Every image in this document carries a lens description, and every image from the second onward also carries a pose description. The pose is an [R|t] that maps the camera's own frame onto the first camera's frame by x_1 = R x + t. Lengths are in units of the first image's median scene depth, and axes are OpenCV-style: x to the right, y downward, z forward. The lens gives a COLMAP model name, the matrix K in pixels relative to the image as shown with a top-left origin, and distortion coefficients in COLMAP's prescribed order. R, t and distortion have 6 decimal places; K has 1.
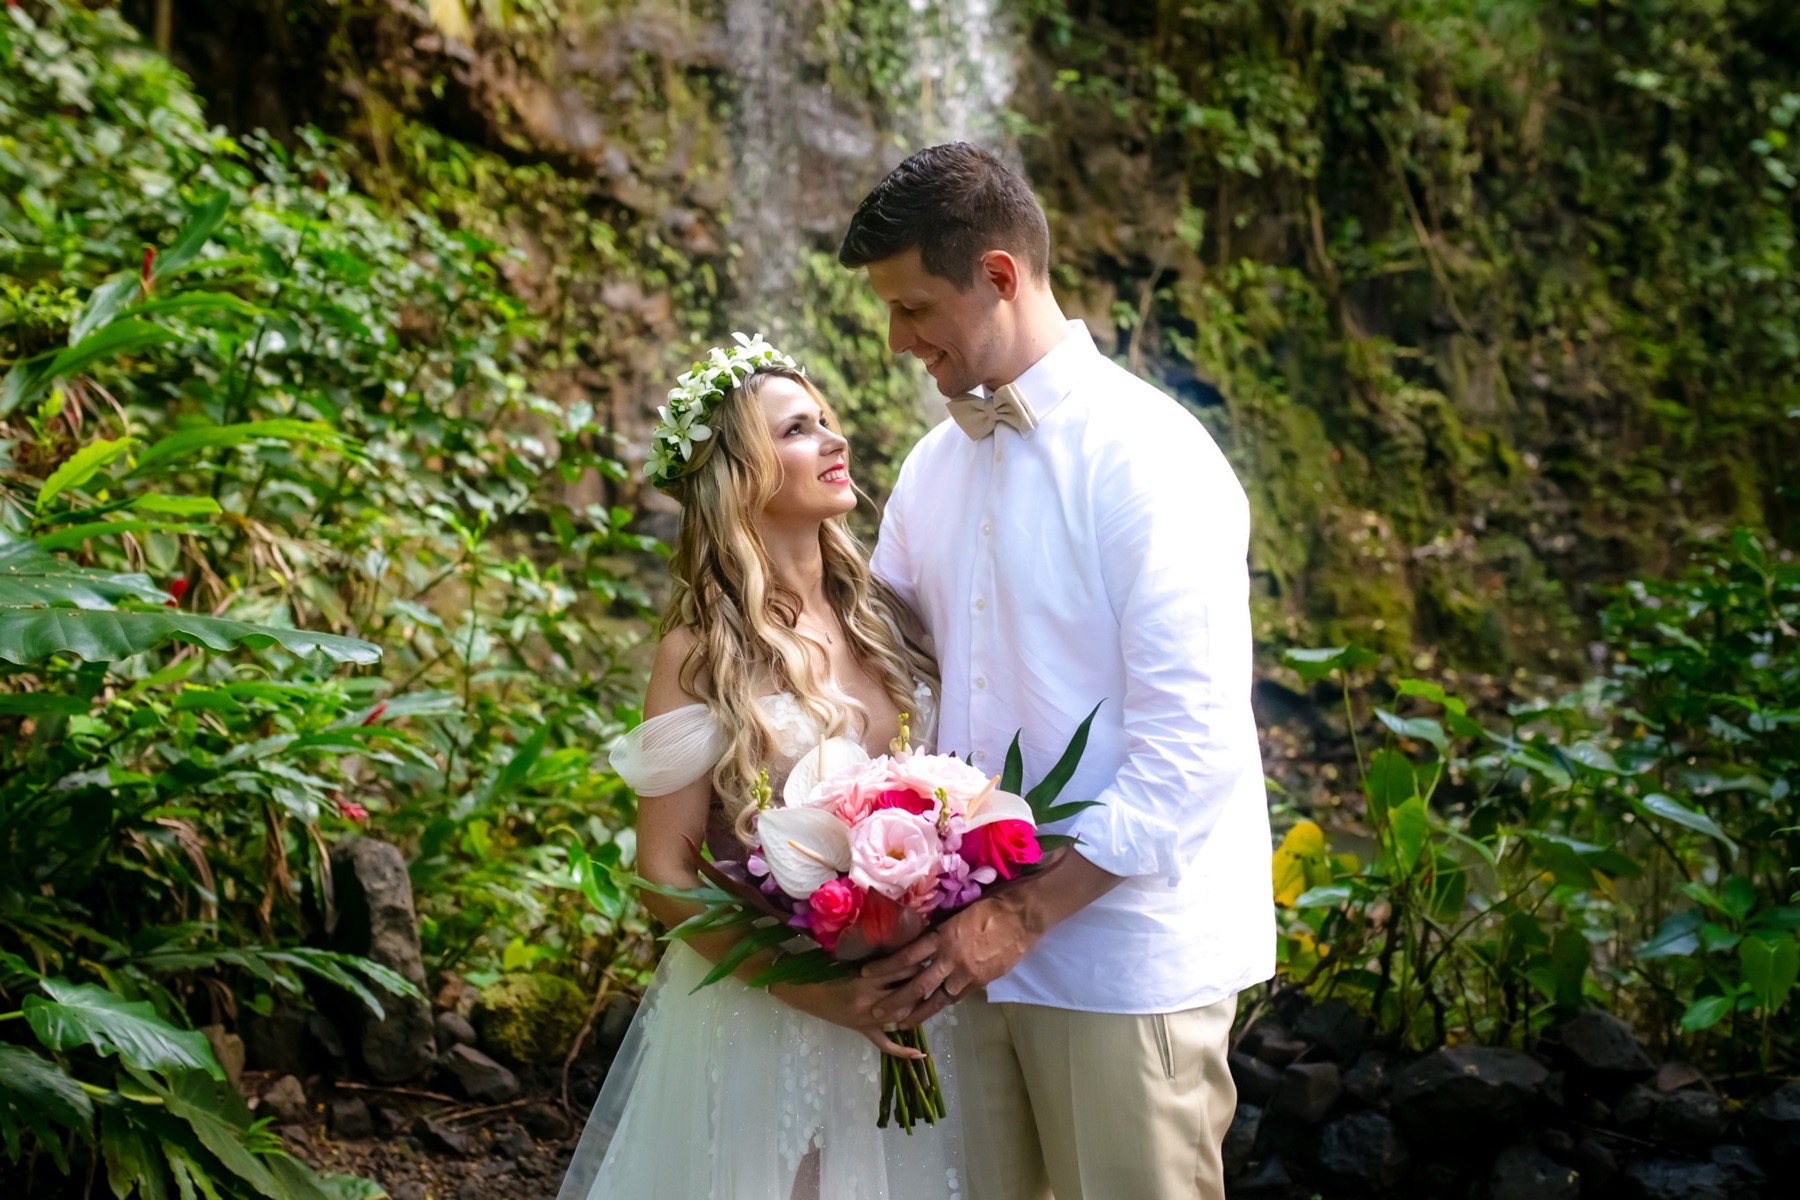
lens RADIAL K [[2081.3, 0, 920.5], [0, 2081.3, 623.9], [0, 0, 1]] dist [-0.055470, 0.000000]
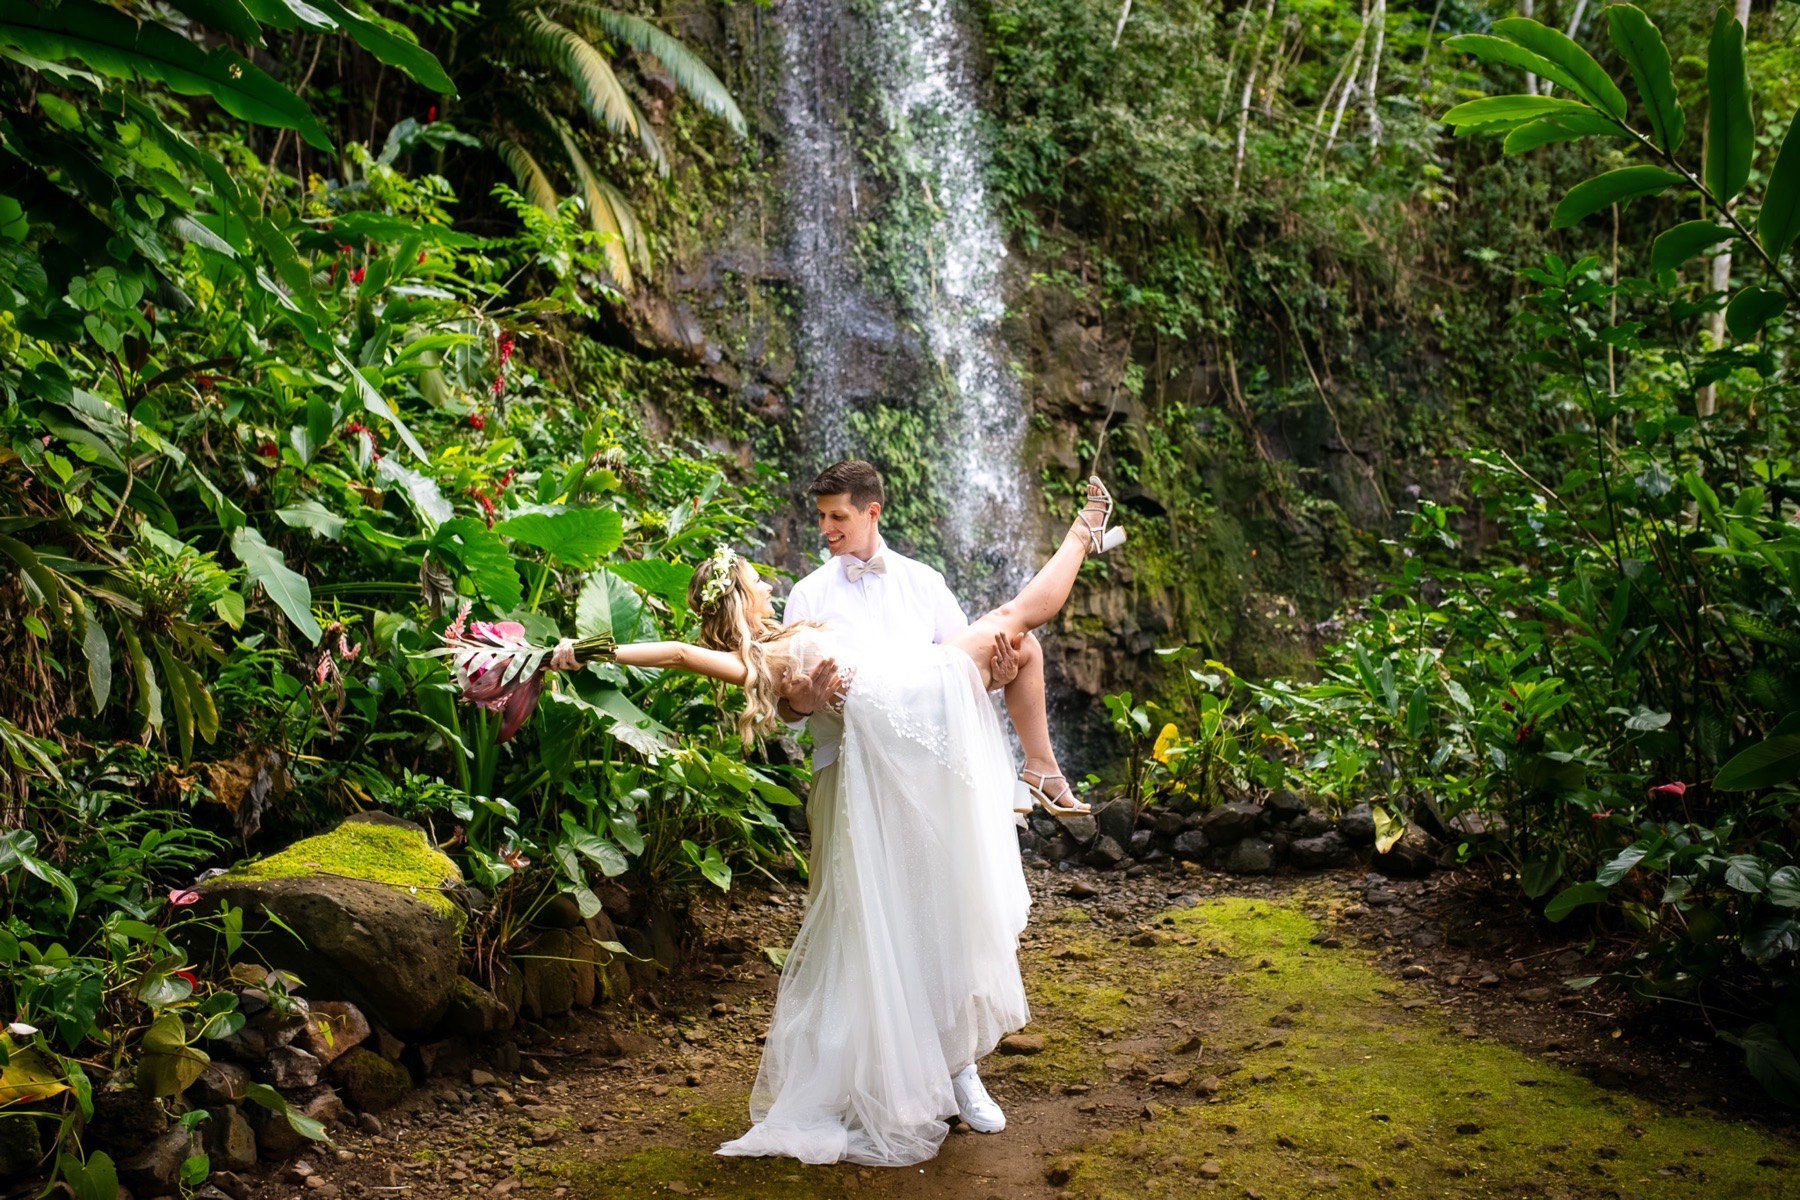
lens RADIAL K [[1792.8, 0, 912.2], [0, 1792.8, 603.0], [0, 0, 1]] dist [-0.045467, 0.000000]
pose [[0.999753, -0.022198, -0.001084, -0.011614], [0.022105, 0.998245, -0.054944, 0.007358], [0.002302, 0.054906, 0.998489, -0.118319]]
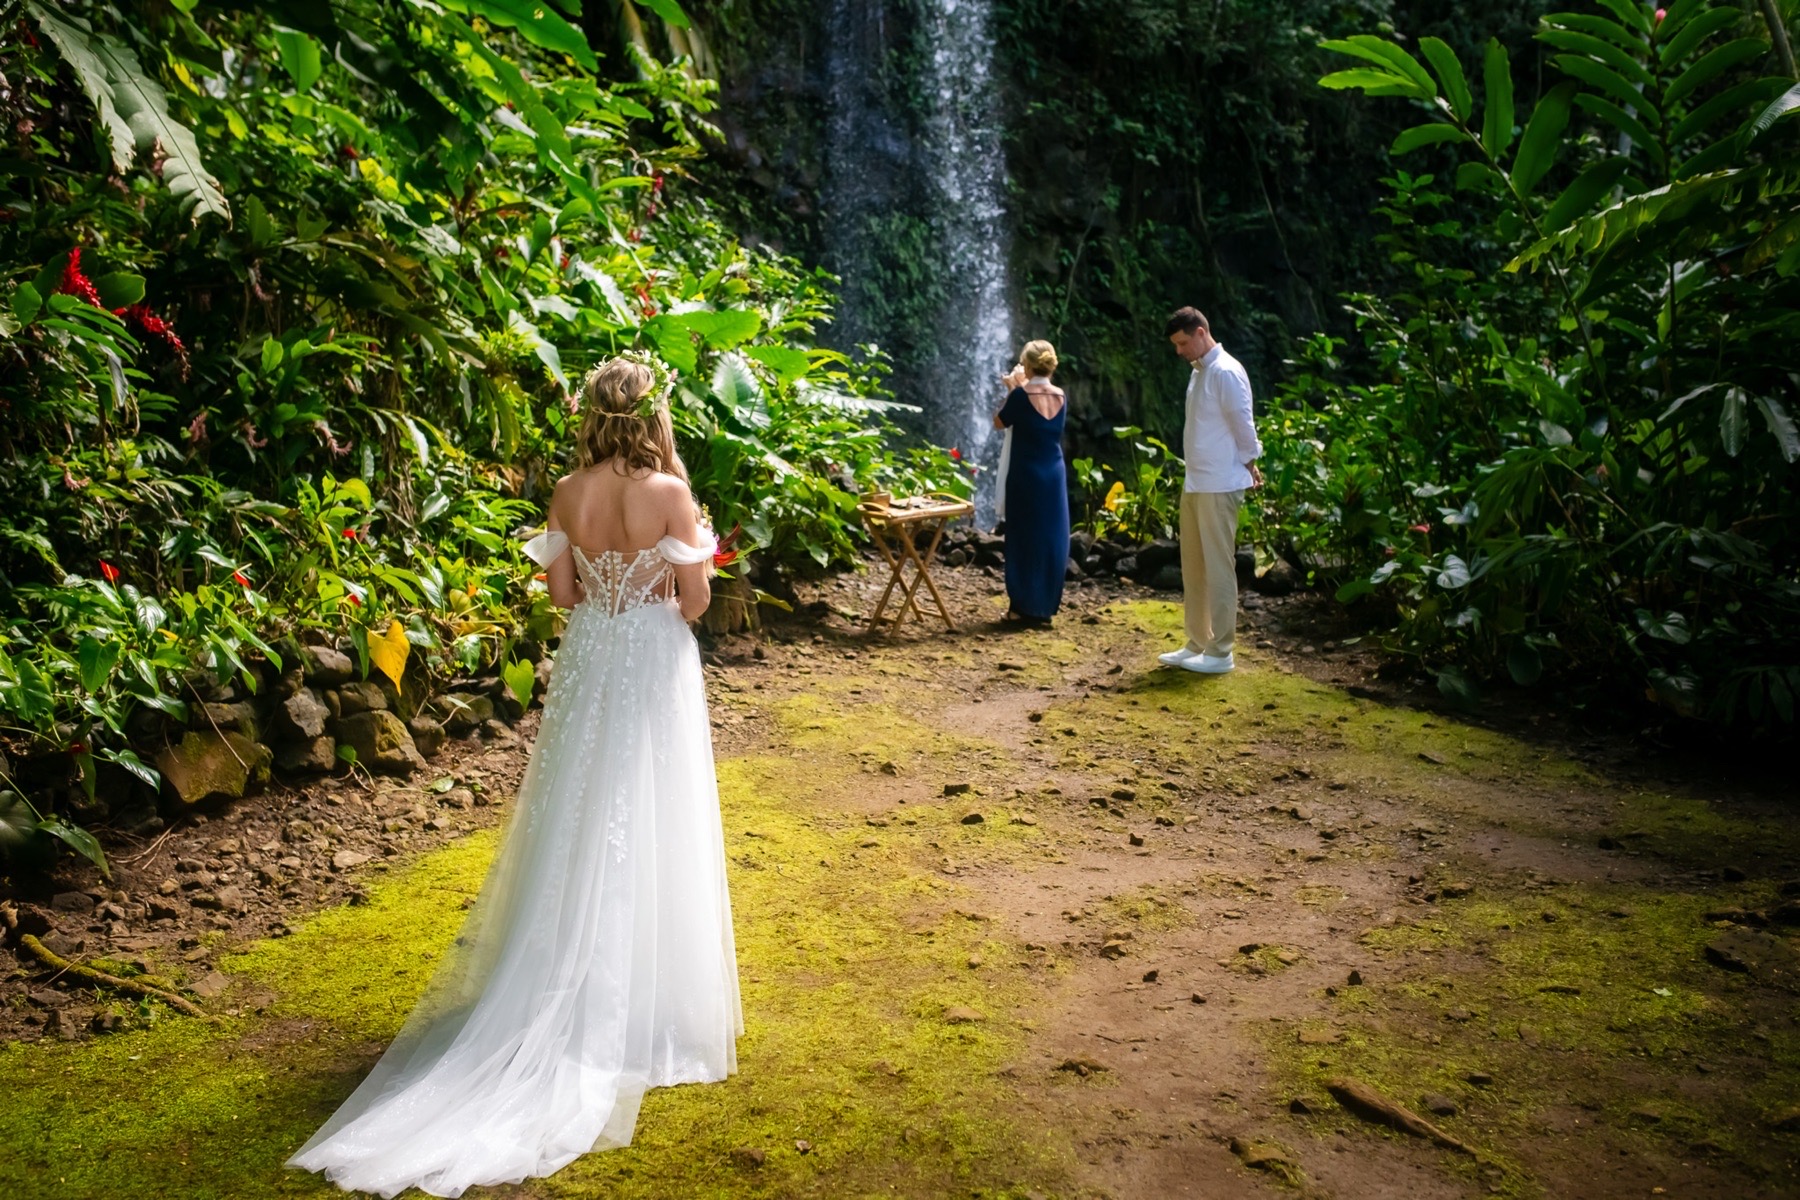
lens RADIAL K [[1614.3, 0, 916.7], [0, 1614.3, 557.9], [0, 0, 1]] dist [-0.043684, 0.003813]
pose [[0.999323, 0.033902, 0.014310, -0.019155], [-0.034622, 0.997968, 0.053485, 0.010246], [-0.012468, -0.053945, 0.998466, -0.177747]]
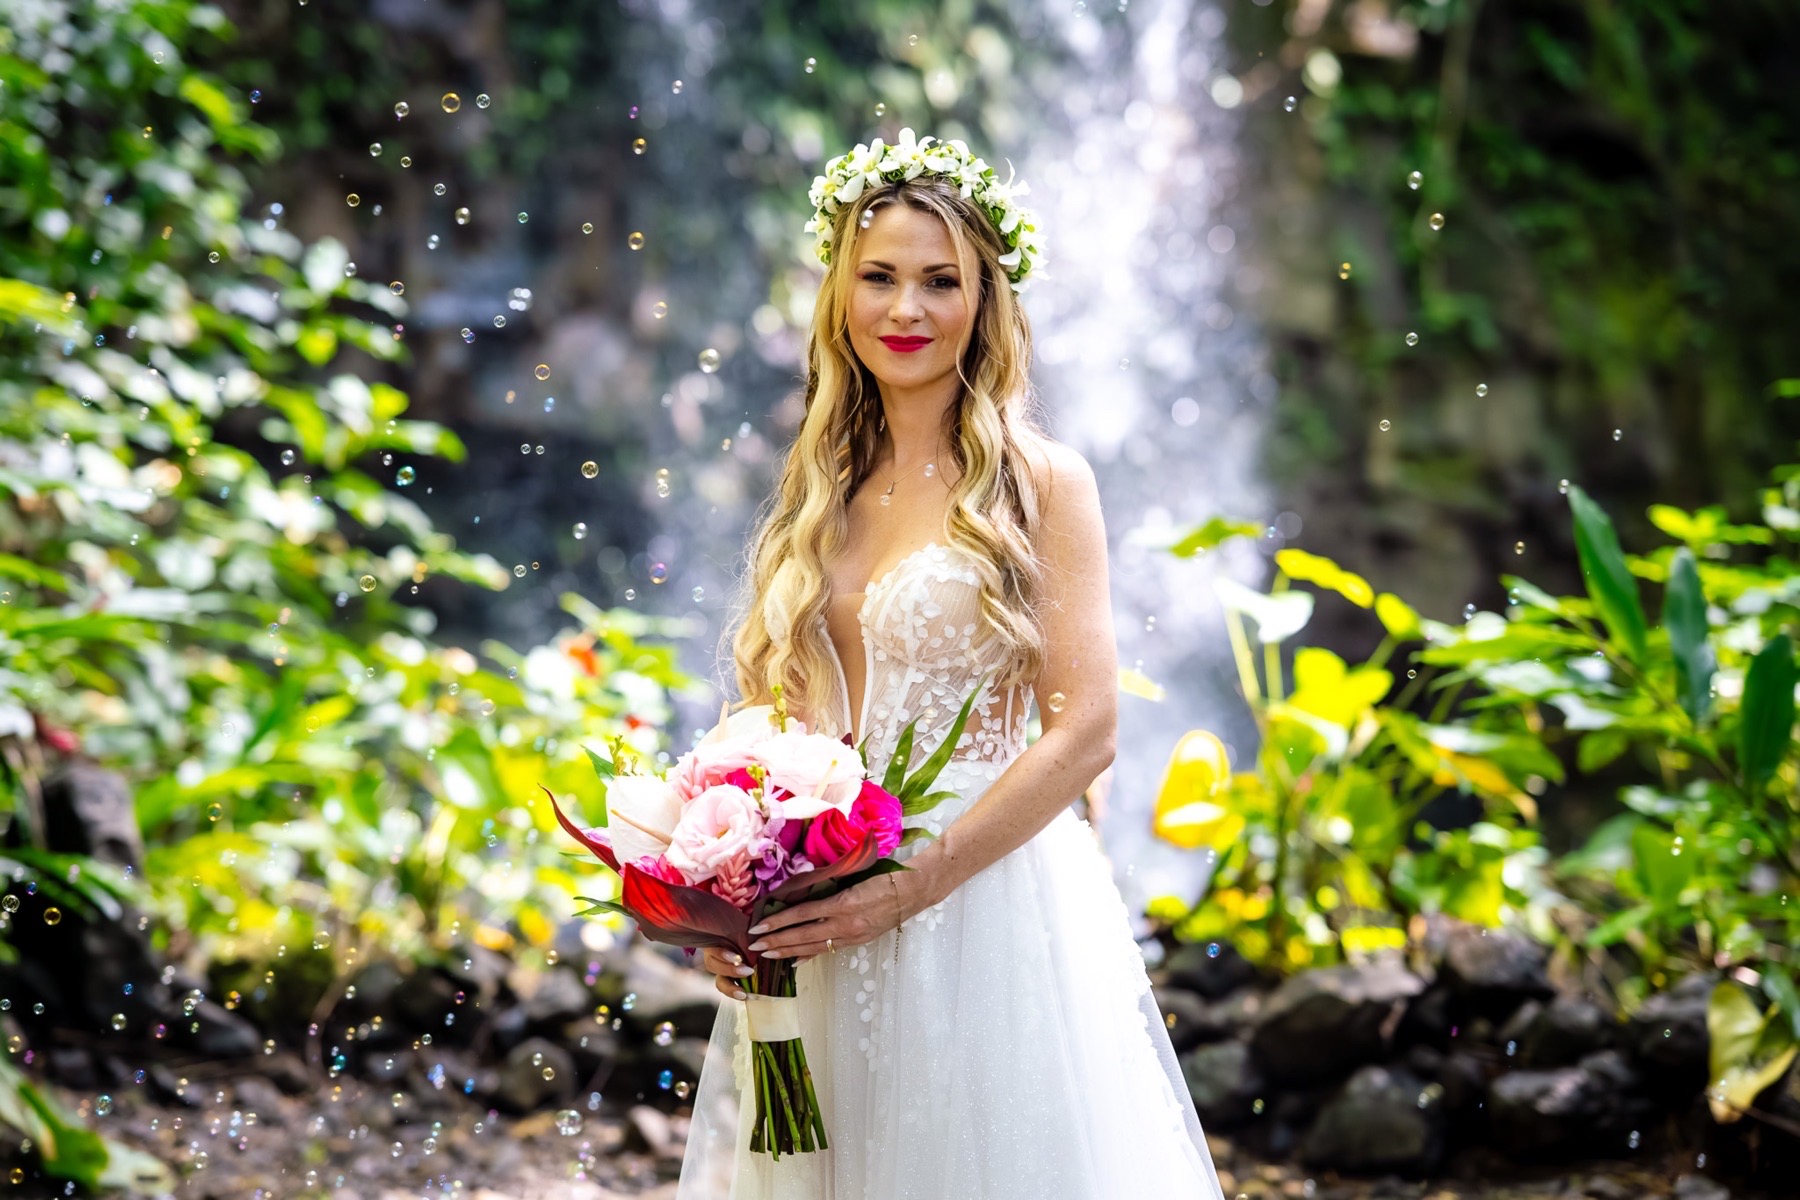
lens RADIAL K [[4617.1, 0, 796.8], [0, 4617.1, 601.6], [0, 0, 1]] dist [0.044274, 0.000000]
pose [[0.997640, -0.021491, -0.065213, 0.016812], [0.020434, 0.999649, -0.016836, 0.007955], [0.065552, 0.015464, 0.997729, -0.096413]]
